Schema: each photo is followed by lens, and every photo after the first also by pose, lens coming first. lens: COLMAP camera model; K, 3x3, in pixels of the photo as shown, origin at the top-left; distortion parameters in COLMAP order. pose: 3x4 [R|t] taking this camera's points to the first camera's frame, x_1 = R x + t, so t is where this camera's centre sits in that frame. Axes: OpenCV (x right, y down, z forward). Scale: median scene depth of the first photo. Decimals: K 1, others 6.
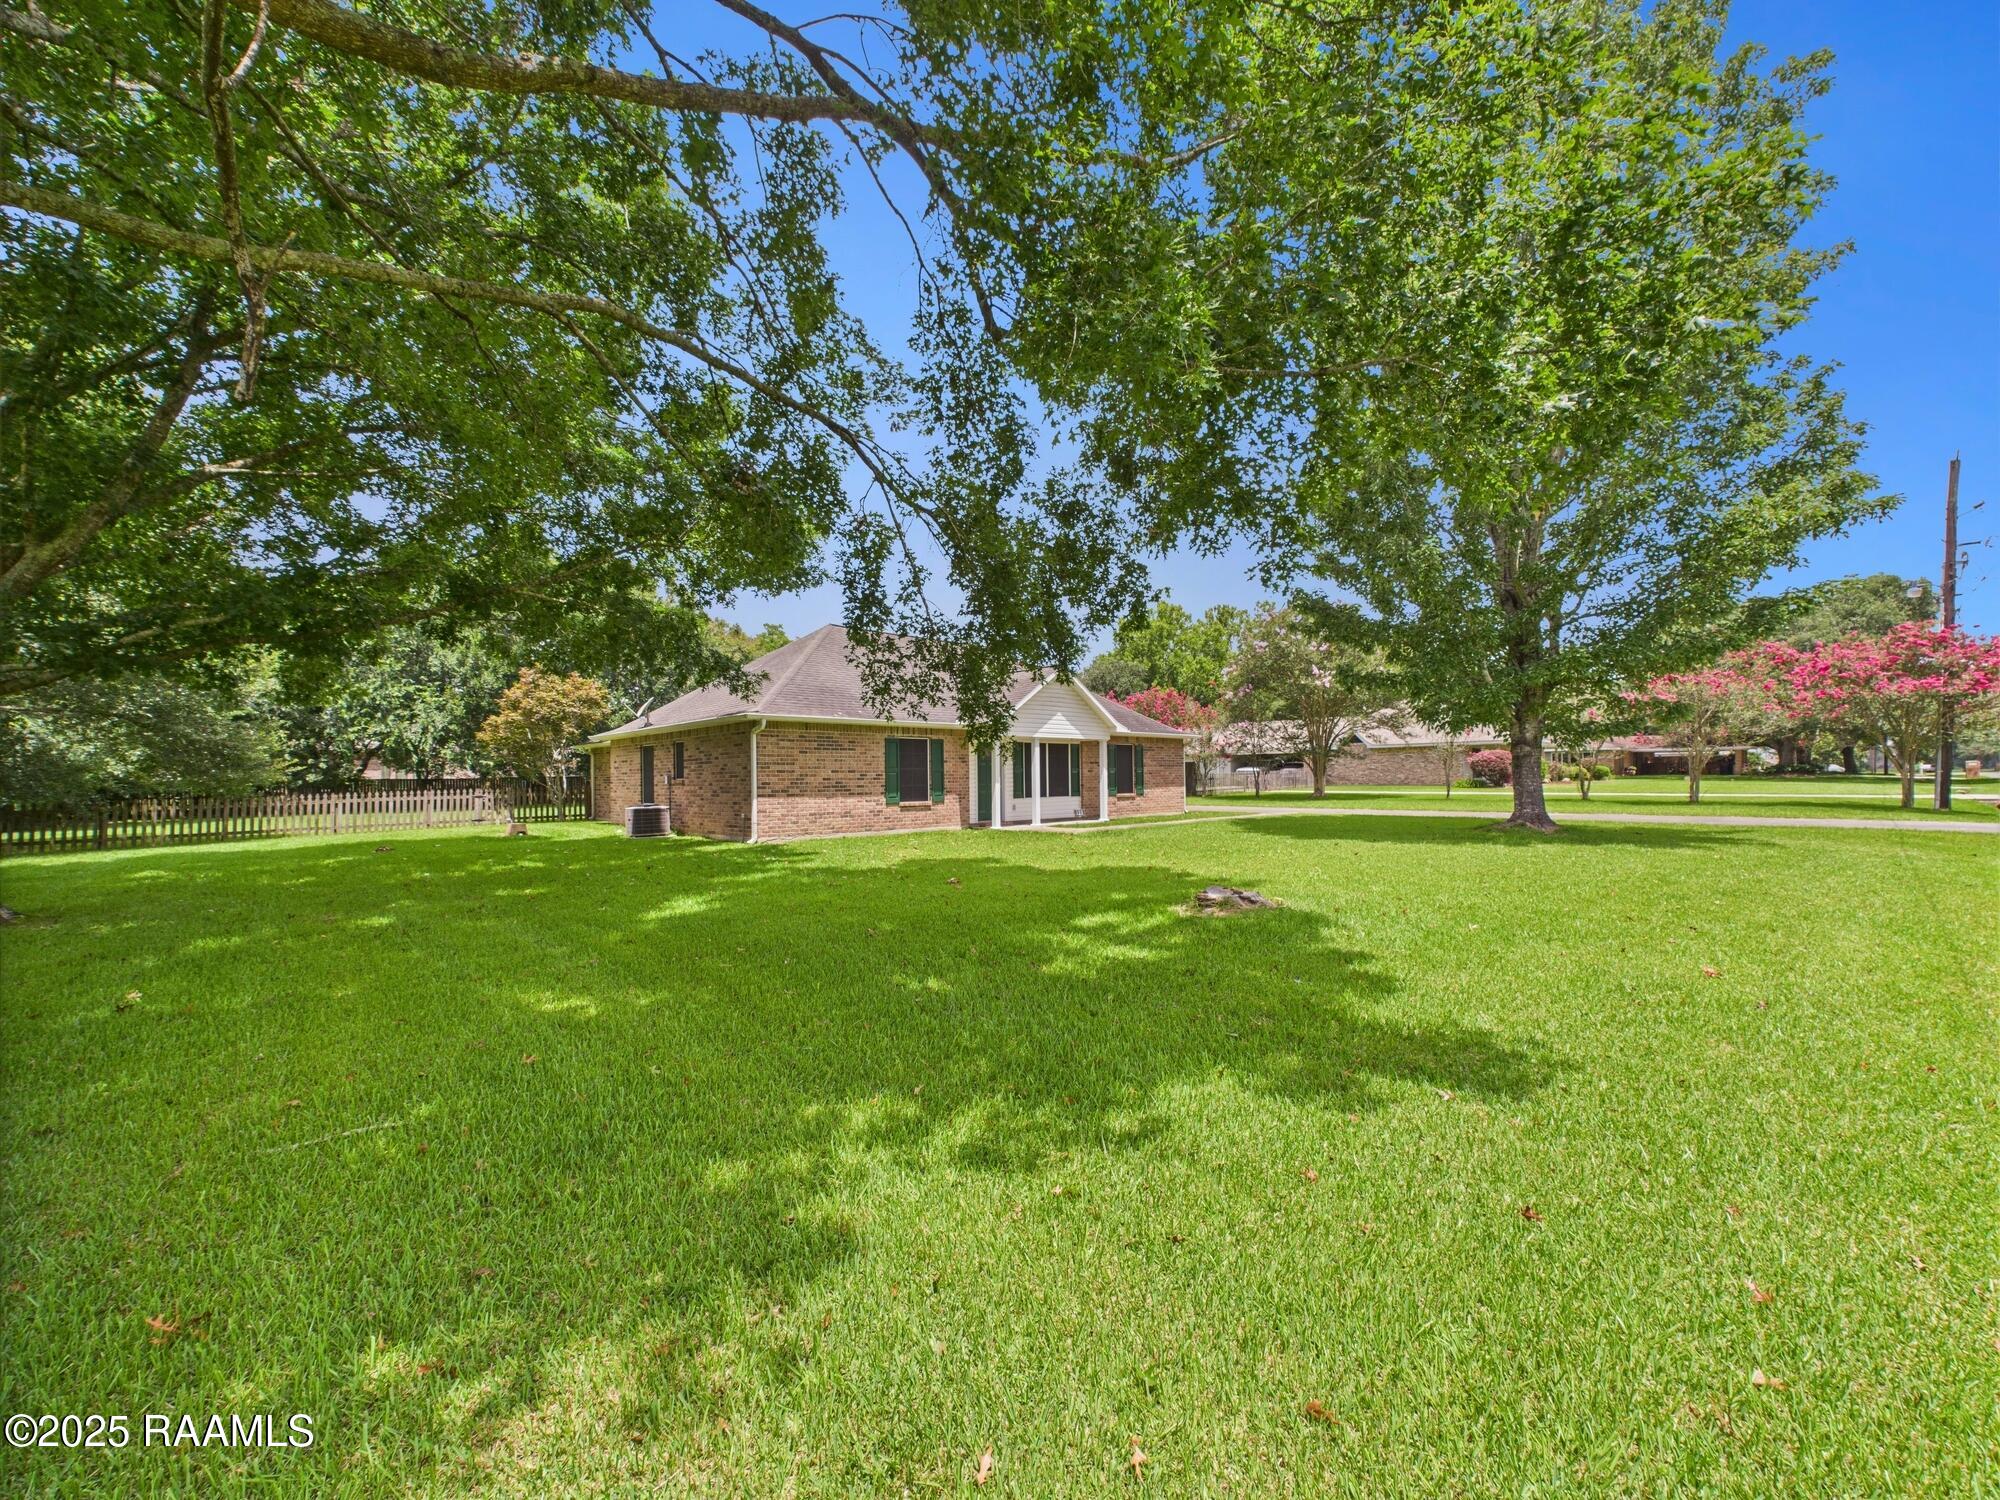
lens RADIAL K [[804.8, 0, 1003.9], [0, 804.8, 752.9], [0, 0, 1]] dist [0.001719, -0.000026]
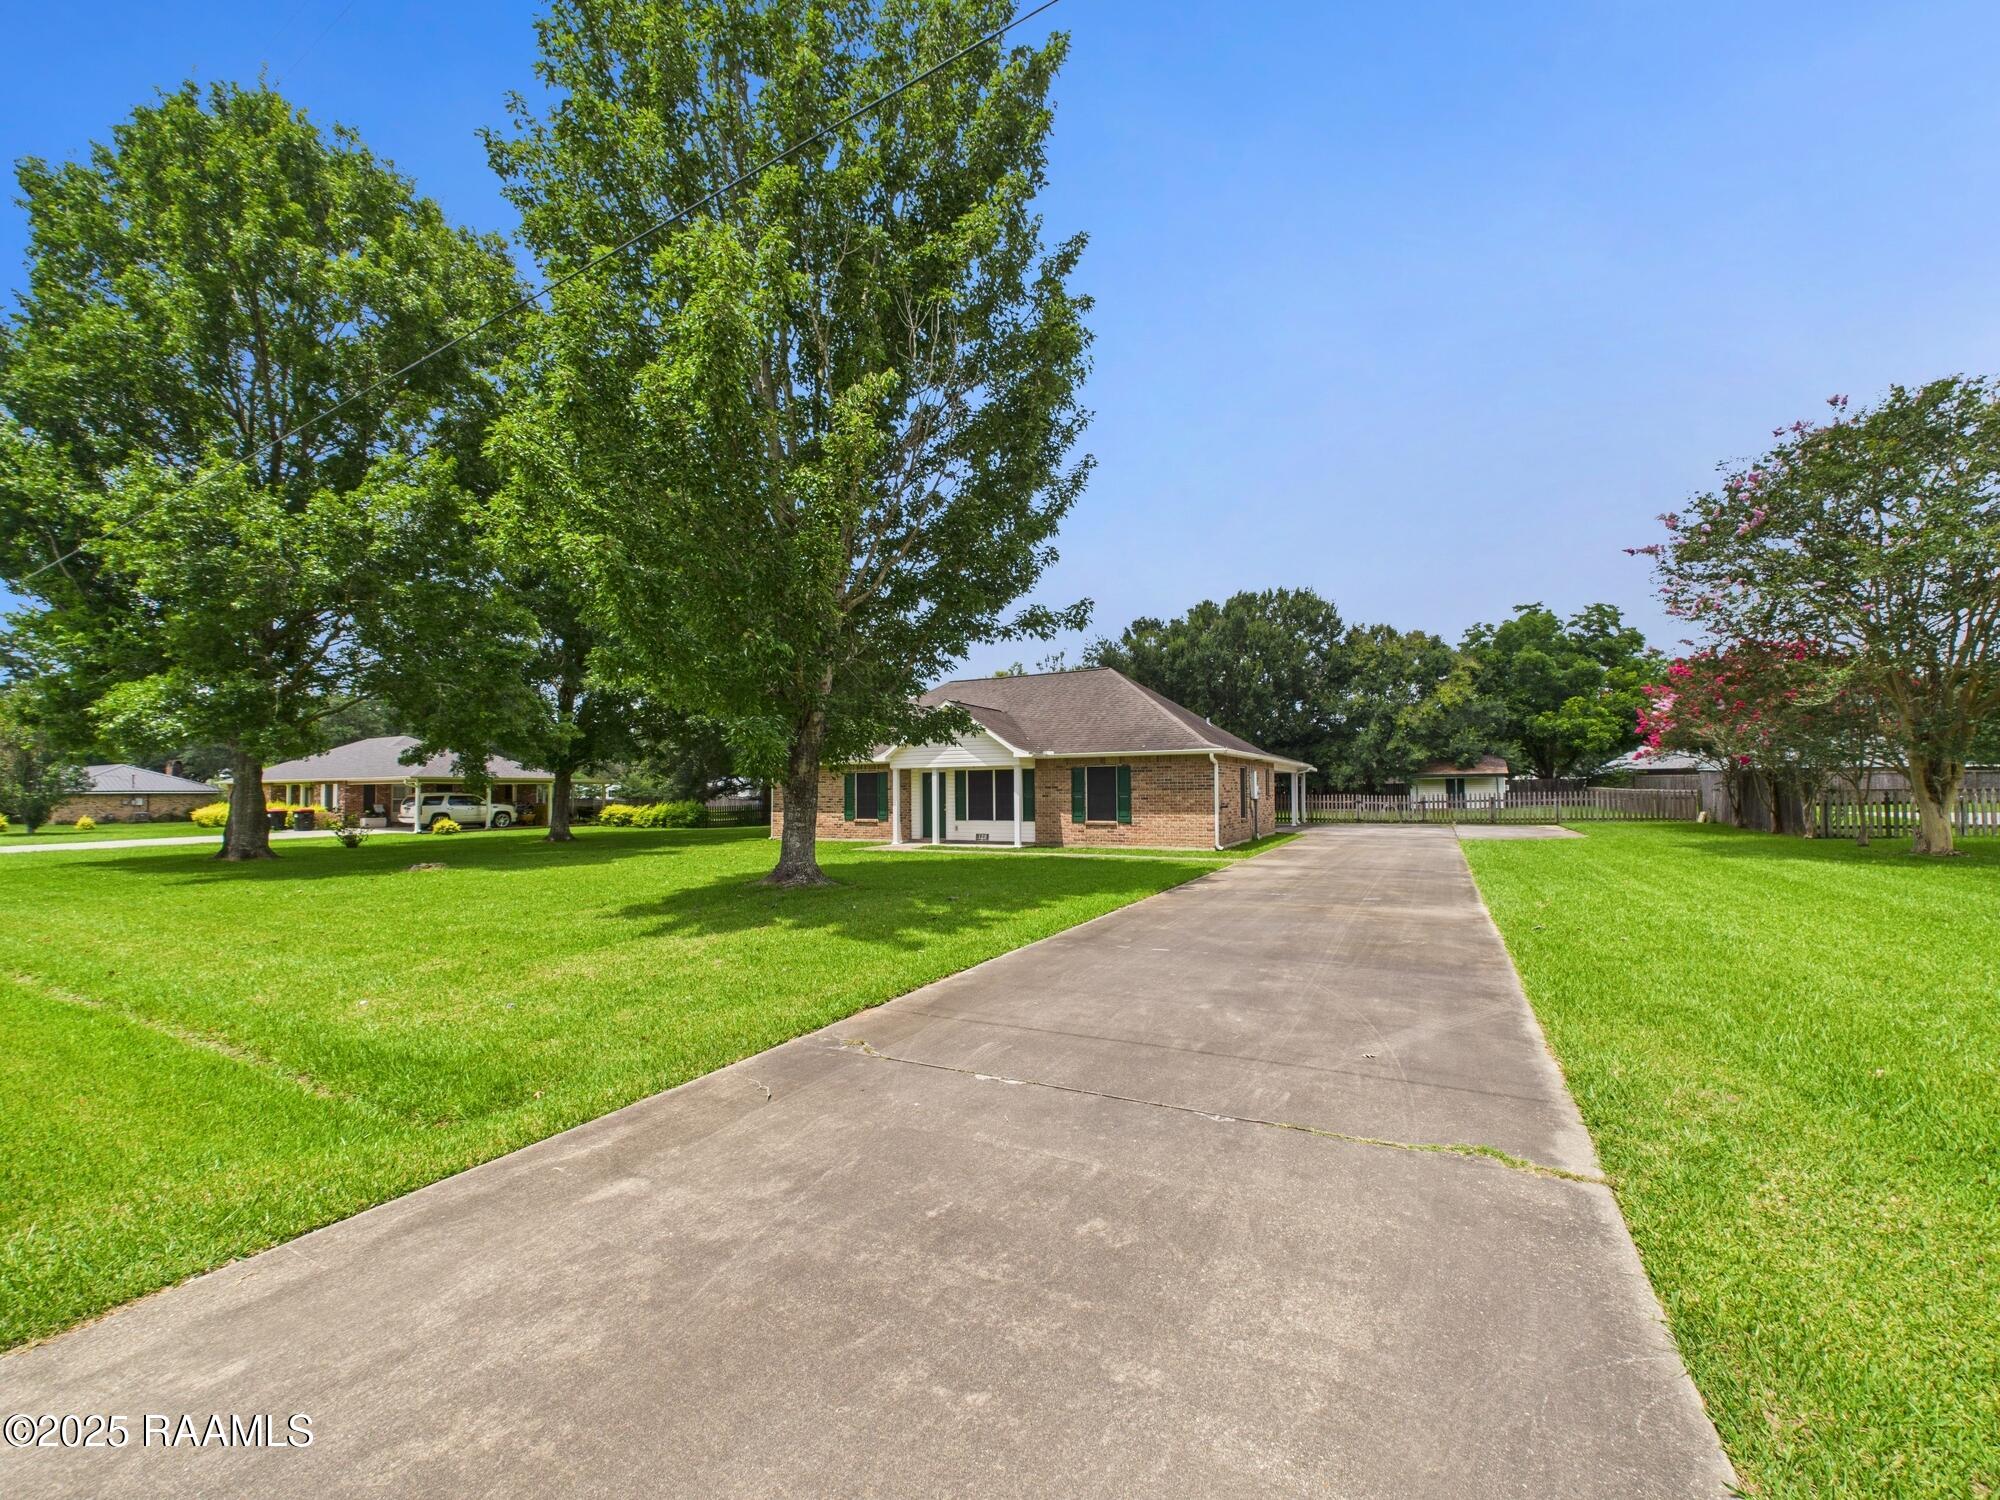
lens RADIAL K [[804.8, 0, 1003.9], [0, 804.8, 752.9], [0, 0, 1]] dist [0.001719, -0.000026]
pose [[0.293120, -0.033541, -0.955487, 1.227174], [0.035051, 0.999090, -0.024319, -0.009932], [0.955433, -0.026363, 0.294029, 0.804187]]
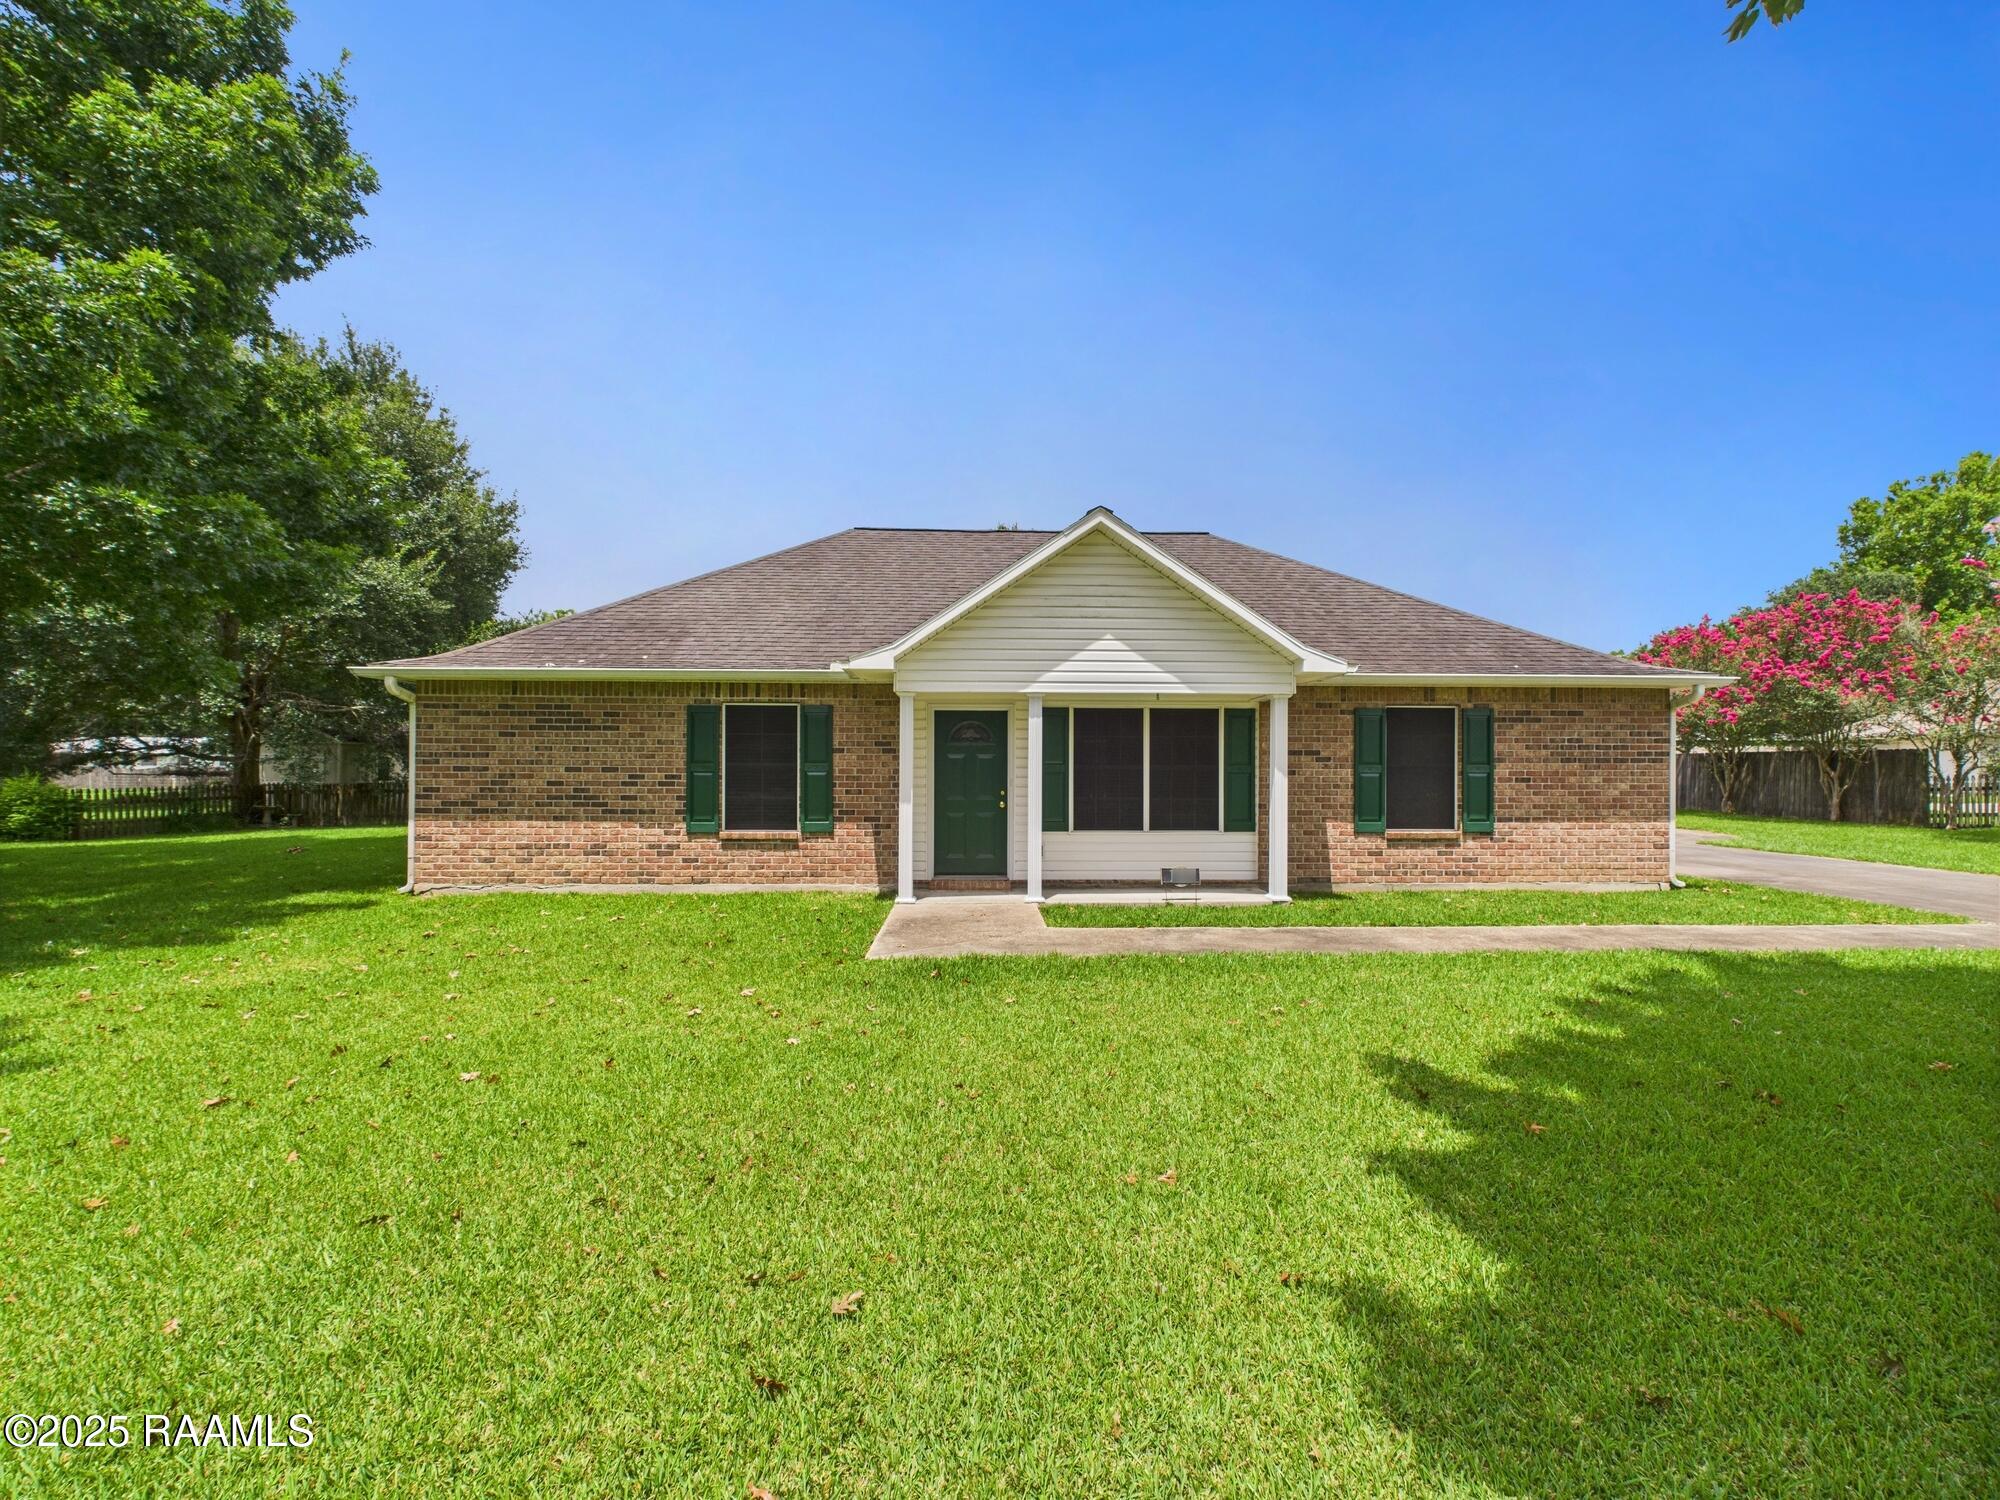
lens RADIAL K [[804.8, 0, 1003.9], [0, 804.8, 752.9], [0, 0, 1]] dist [0.001719, -0.000026]
pose [[0.732514, 0.003280, -0.680744, 0.333363], [0.007691, 0.999885, 0.013094, 0.006141], [0.680709, -0.014828, 0.732404, 0.717524]]
